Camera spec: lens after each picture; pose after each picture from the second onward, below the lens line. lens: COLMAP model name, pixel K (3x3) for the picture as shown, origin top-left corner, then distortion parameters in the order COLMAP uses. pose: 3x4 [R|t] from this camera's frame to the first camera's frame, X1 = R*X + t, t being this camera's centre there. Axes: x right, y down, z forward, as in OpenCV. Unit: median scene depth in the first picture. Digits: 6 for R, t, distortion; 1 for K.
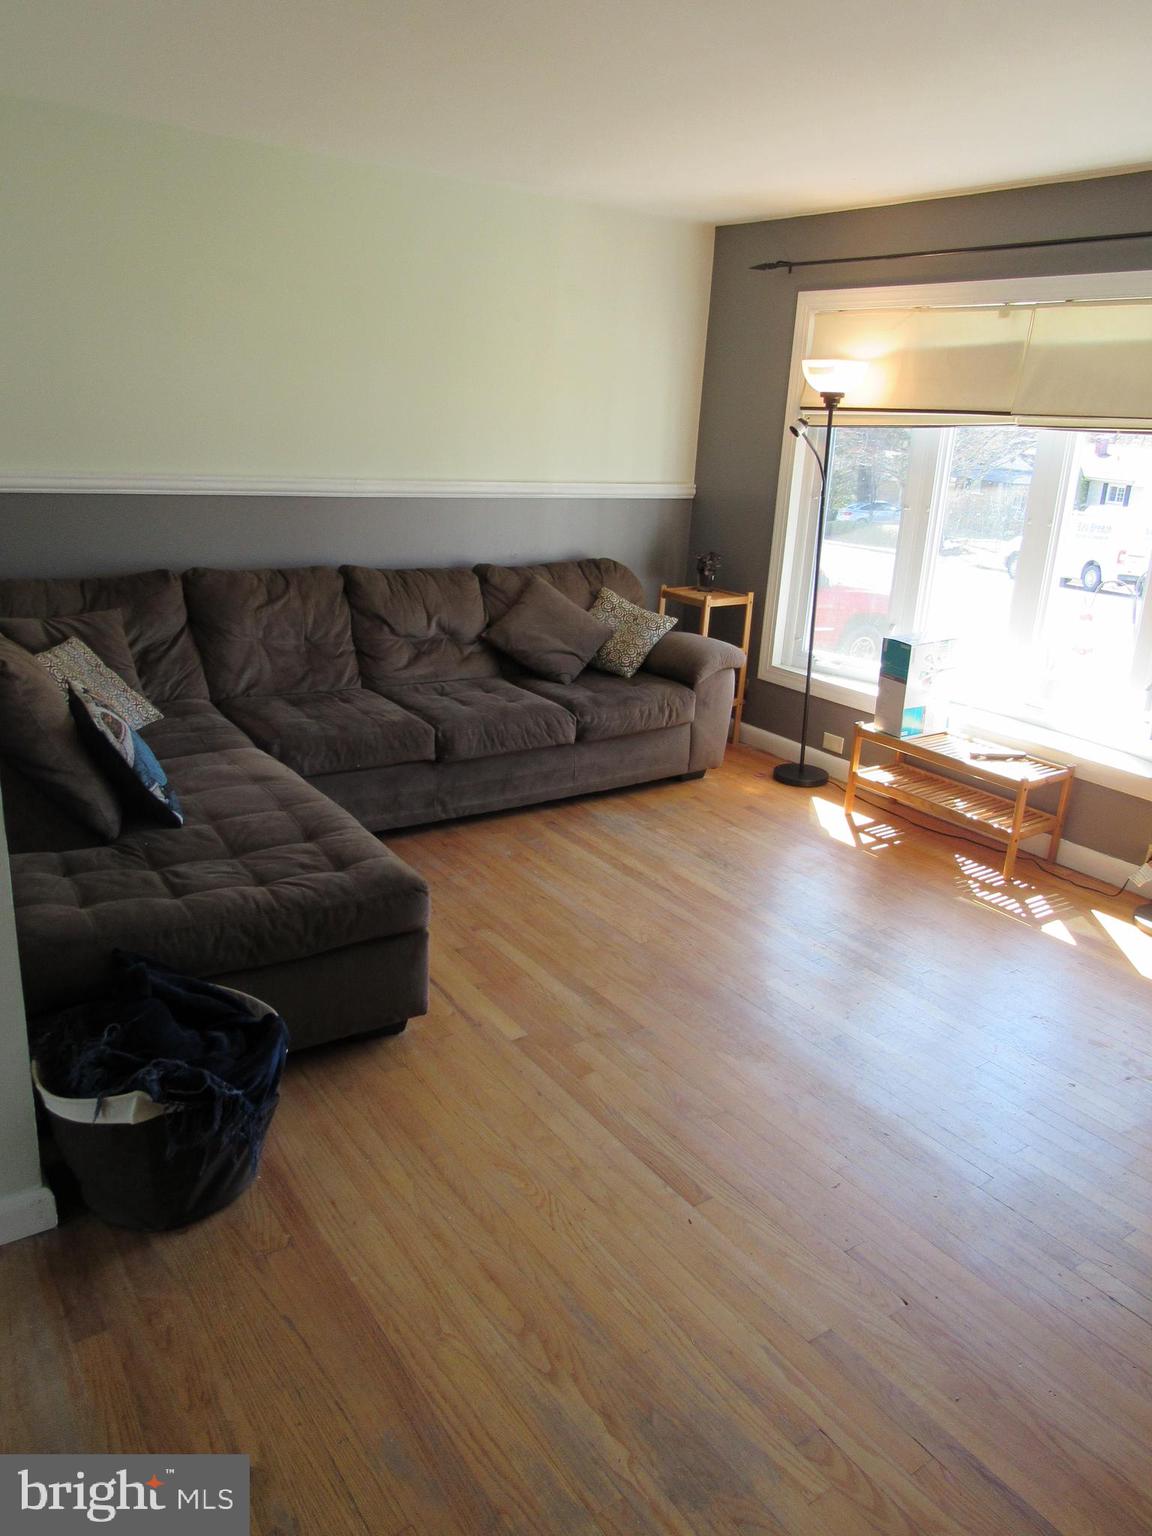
lens RADIAL K [[1097.8, 0, 576.0], [0, 1097.8, 768.0], [0, 0, 1]] dist [-0.021626, -0.000972]
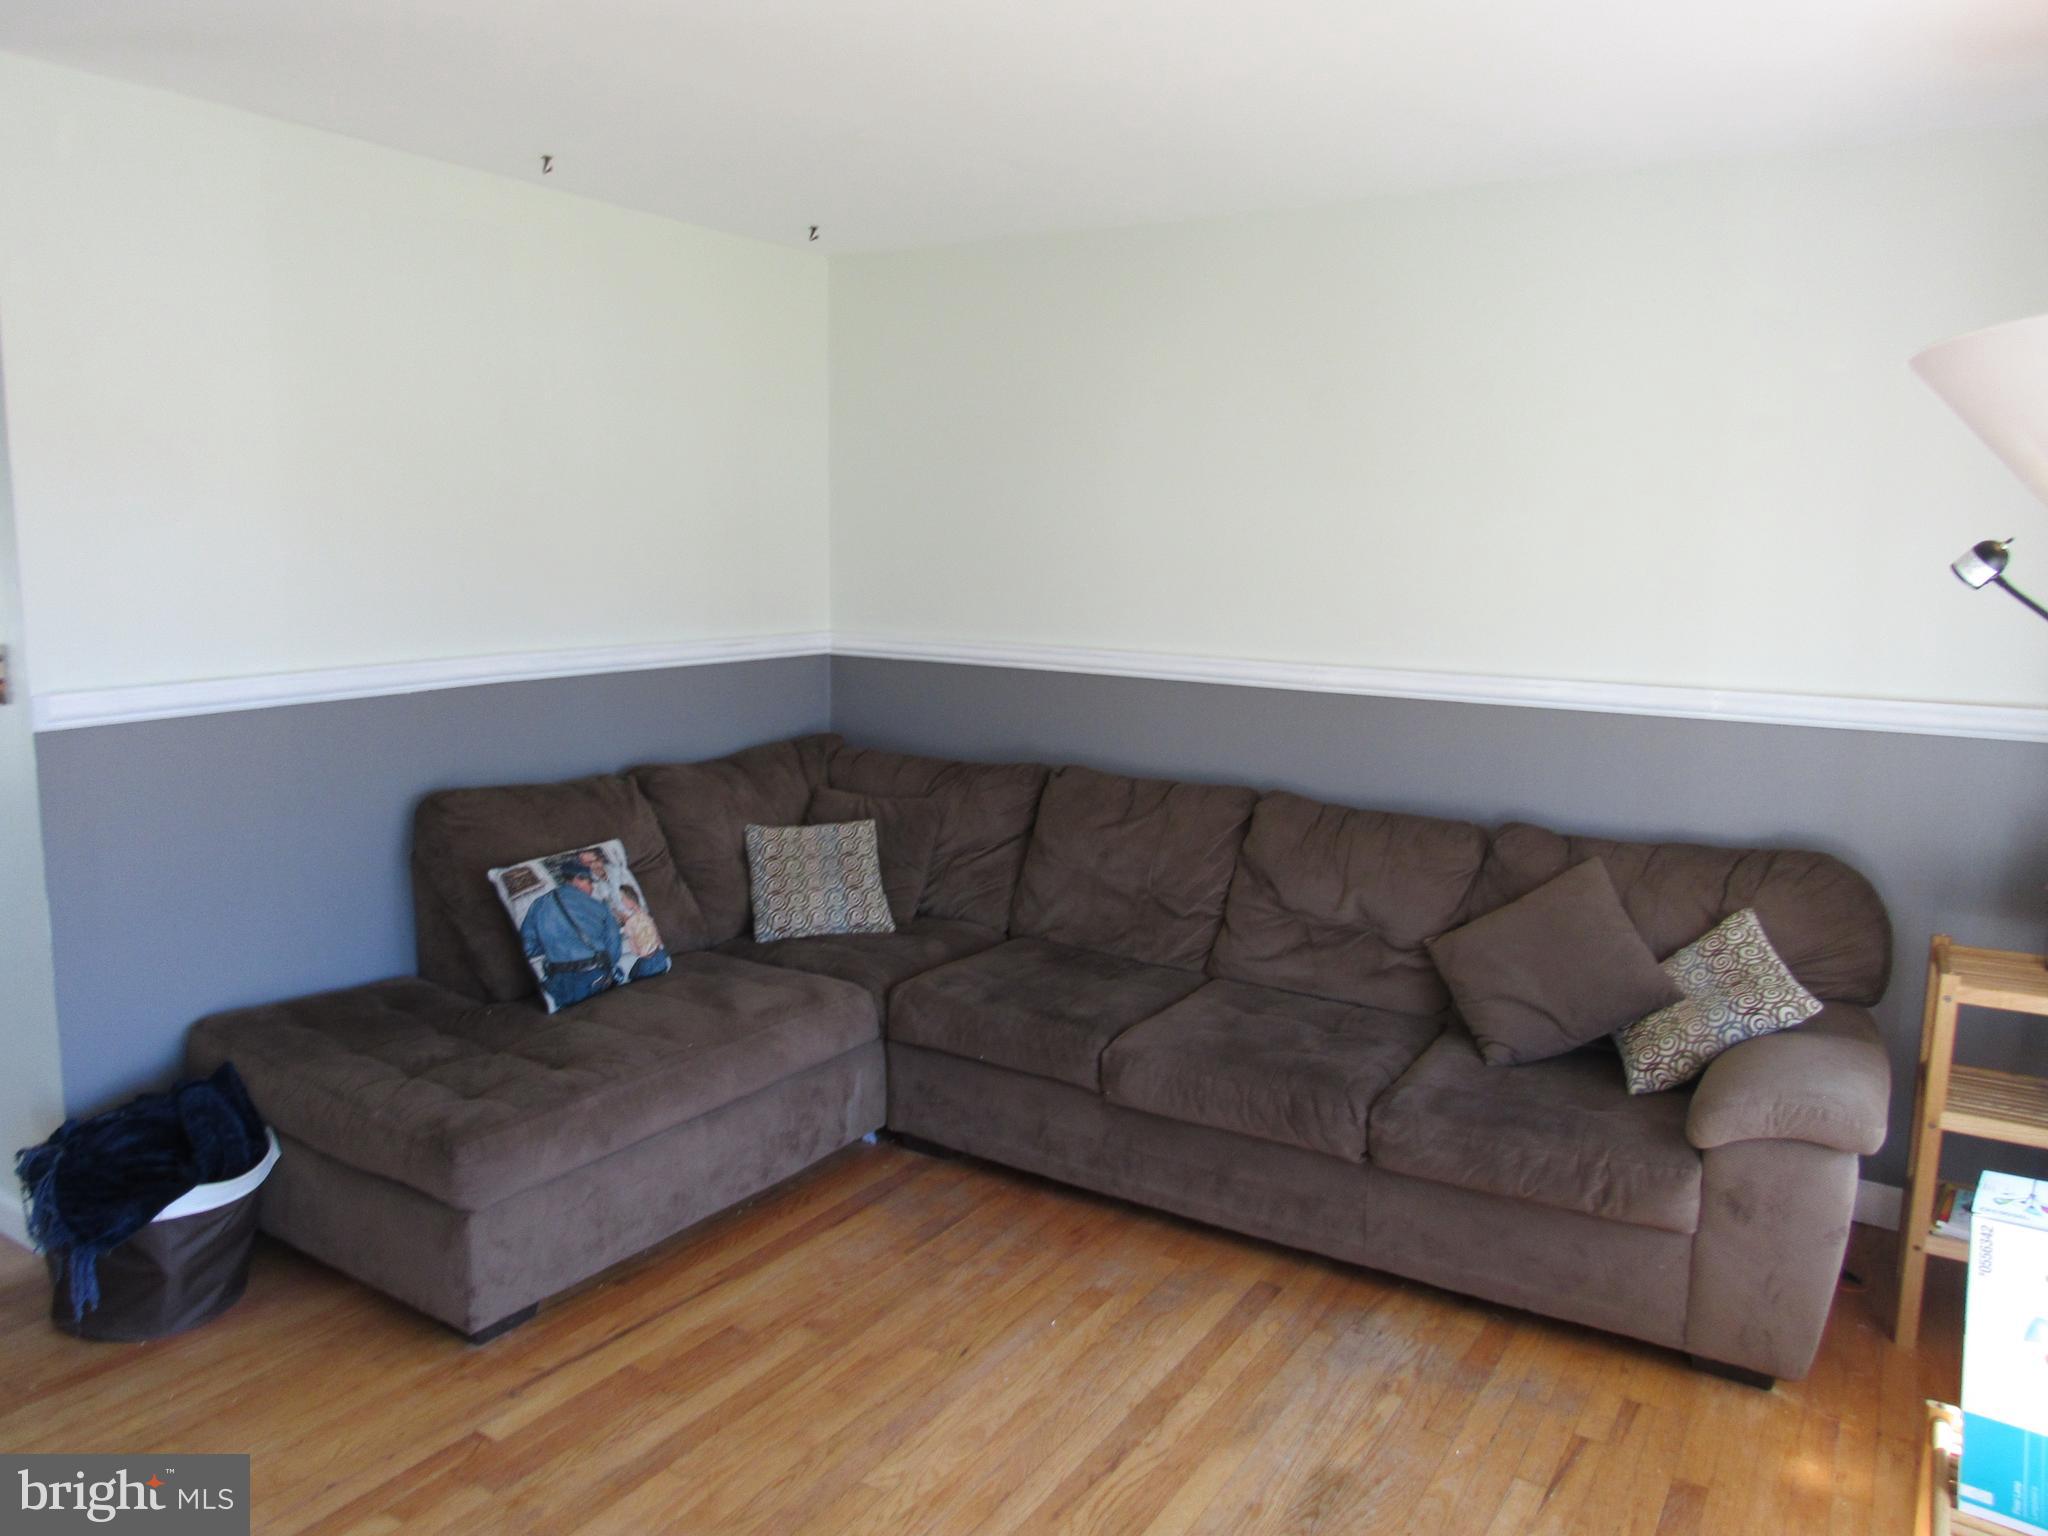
lens RADIAL K [[1463.7, 0, 1024.0], [0, 1463.7, 768.0], [0, 0, 1]] dist [-0.021626, -0.000972]
pose [[0.377407, 0.087959, -0.921861, 0.559089], [-0.280443, 0.959589, -0.023254, -0.141491], [0.882562, 0.267306, 0.386823, 0.548496]]
